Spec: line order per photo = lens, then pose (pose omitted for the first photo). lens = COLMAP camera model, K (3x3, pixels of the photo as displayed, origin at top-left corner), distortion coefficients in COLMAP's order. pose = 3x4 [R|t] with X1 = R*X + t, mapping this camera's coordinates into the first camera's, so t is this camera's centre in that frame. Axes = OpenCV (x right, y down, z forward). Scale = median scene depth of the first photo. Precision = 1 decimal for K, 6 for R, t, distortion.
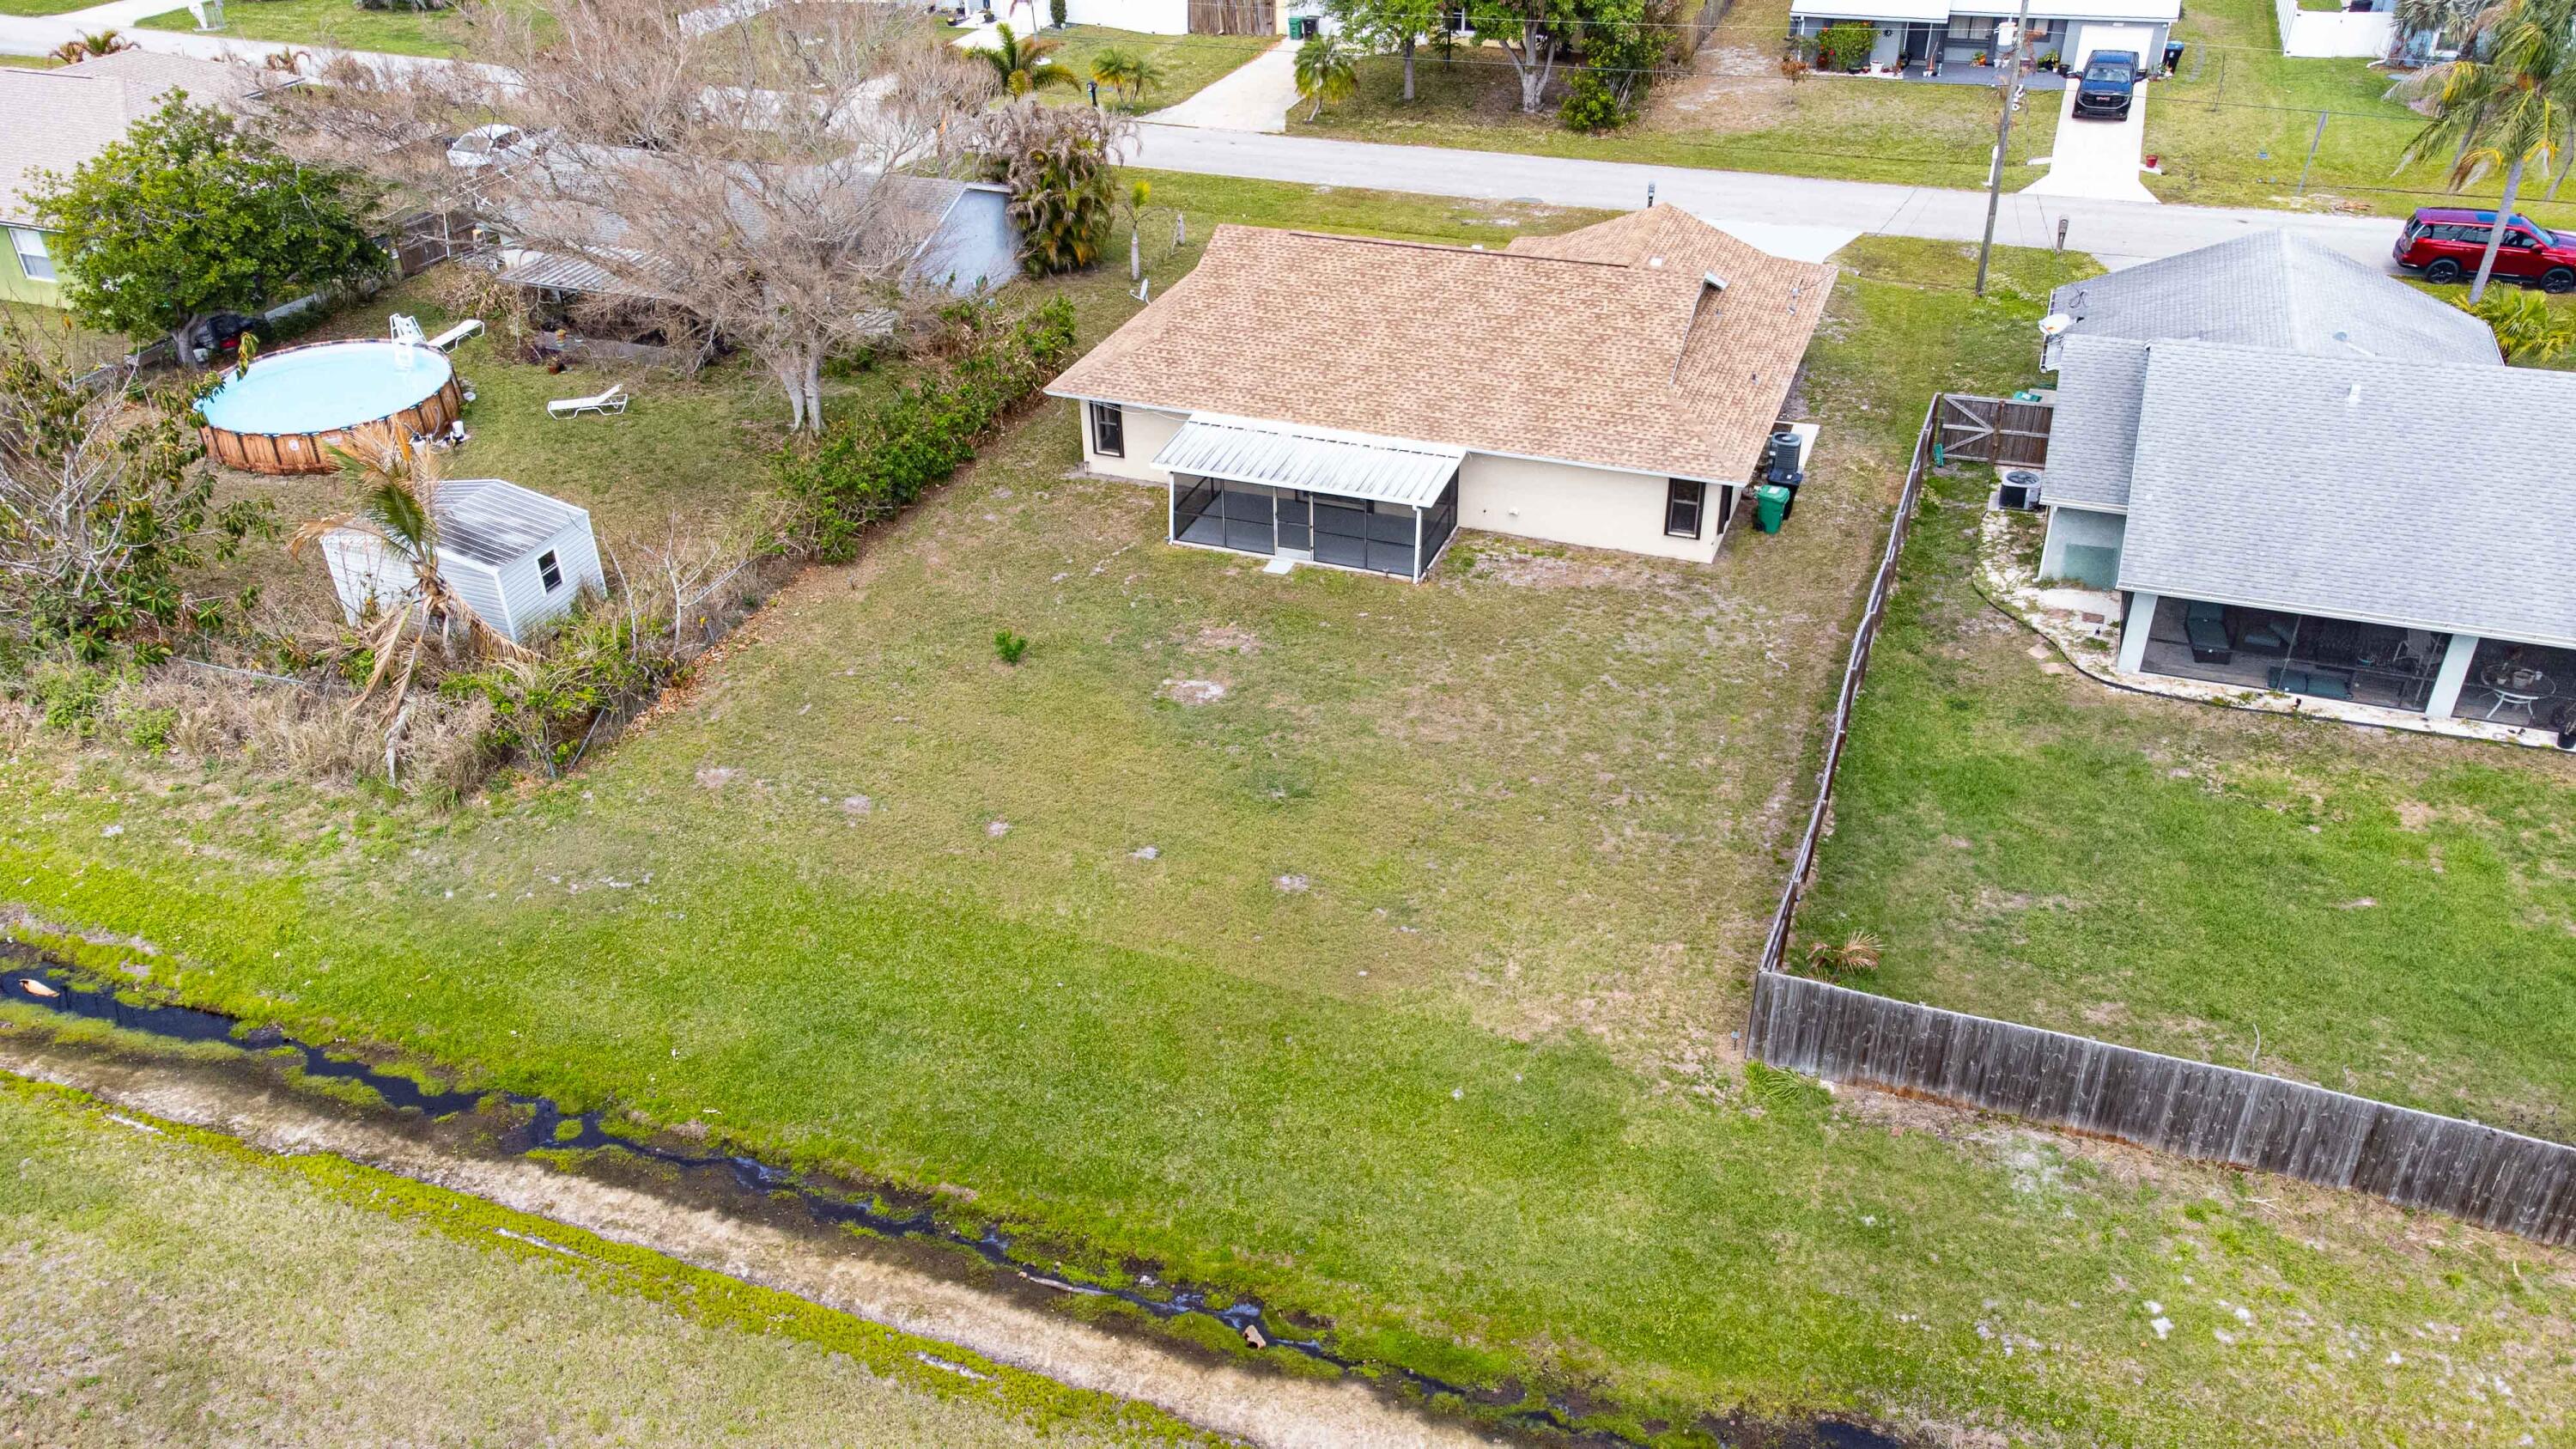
lens RADIAL K [[1892.3, 0, 1279.8], [0, 1892.3, 727.8], [0, 0, 1]] dist [0.035592, -0.001773]
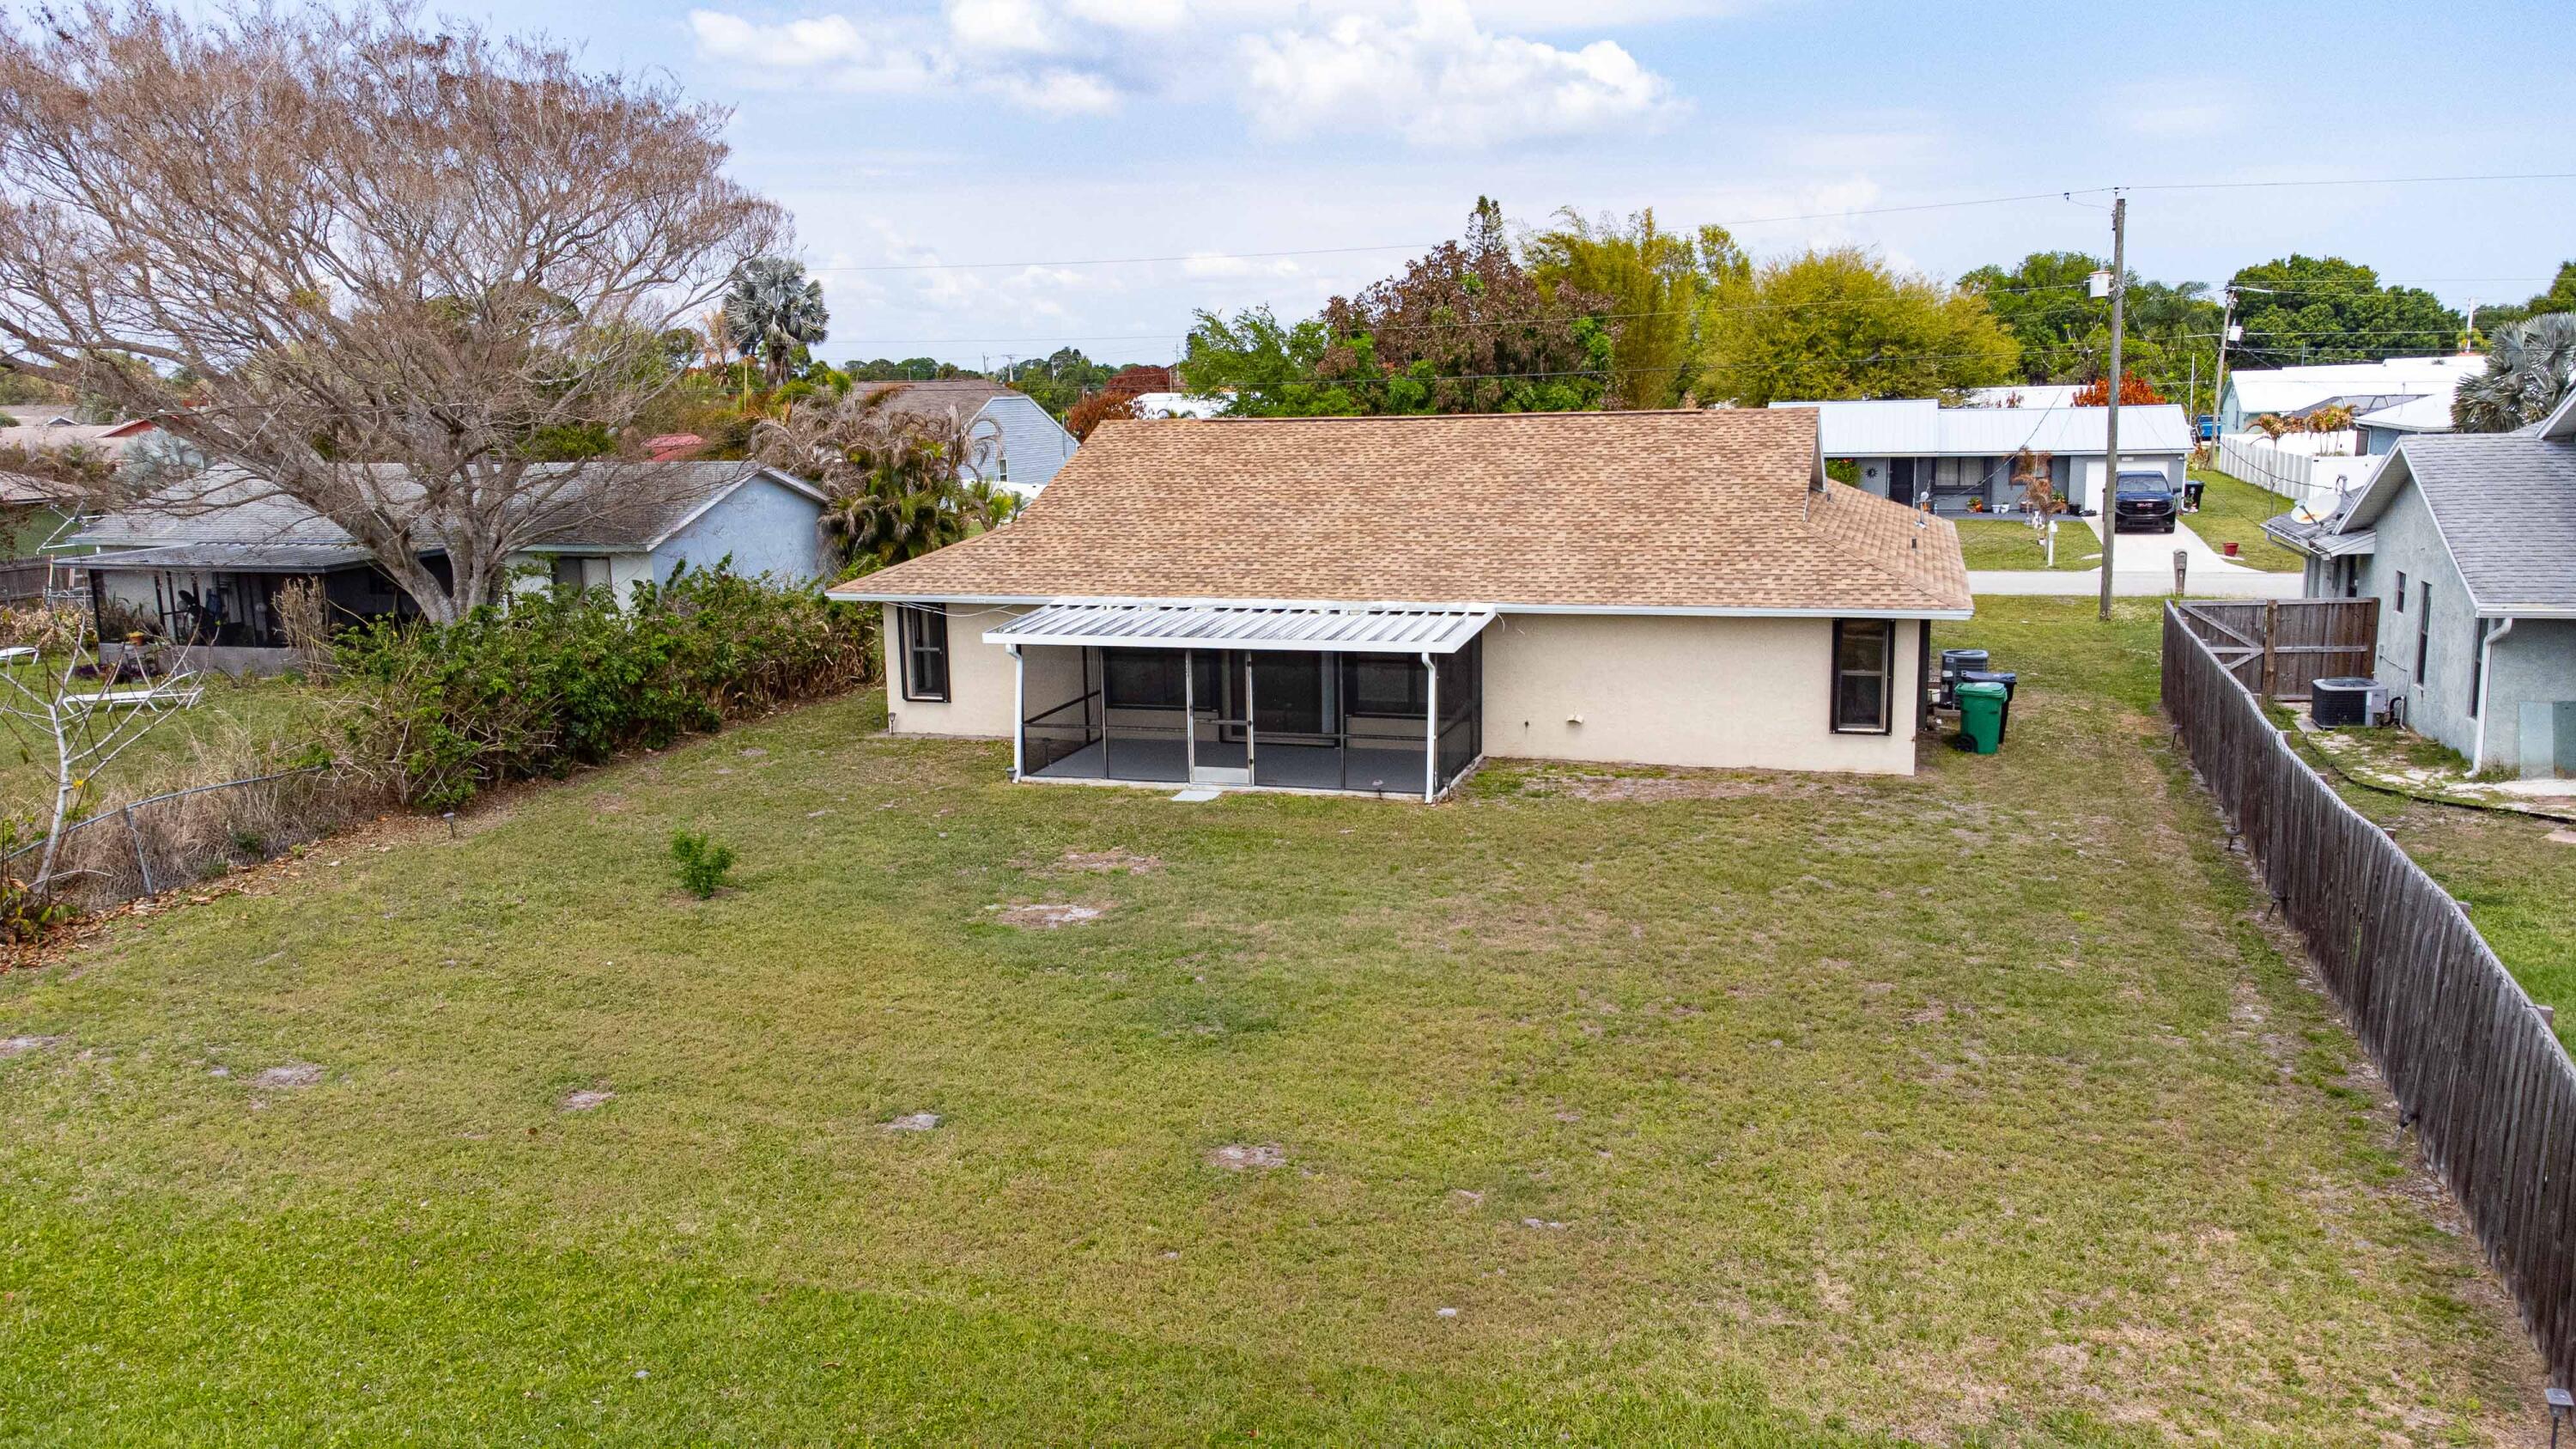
lens RADIAL K [[1892.3, 0, 1279.8], [0, 1892.3, 727.8], [0, 0, 1]] dist [0.035592, -0.001773]
pose [[0.998343, -0.009159, 0.056812, -0.007915], [0.029984, 0.925441, -0.377705, 0.121126], [-0.049117, 0.378782, 0.924182, 0.443812]]
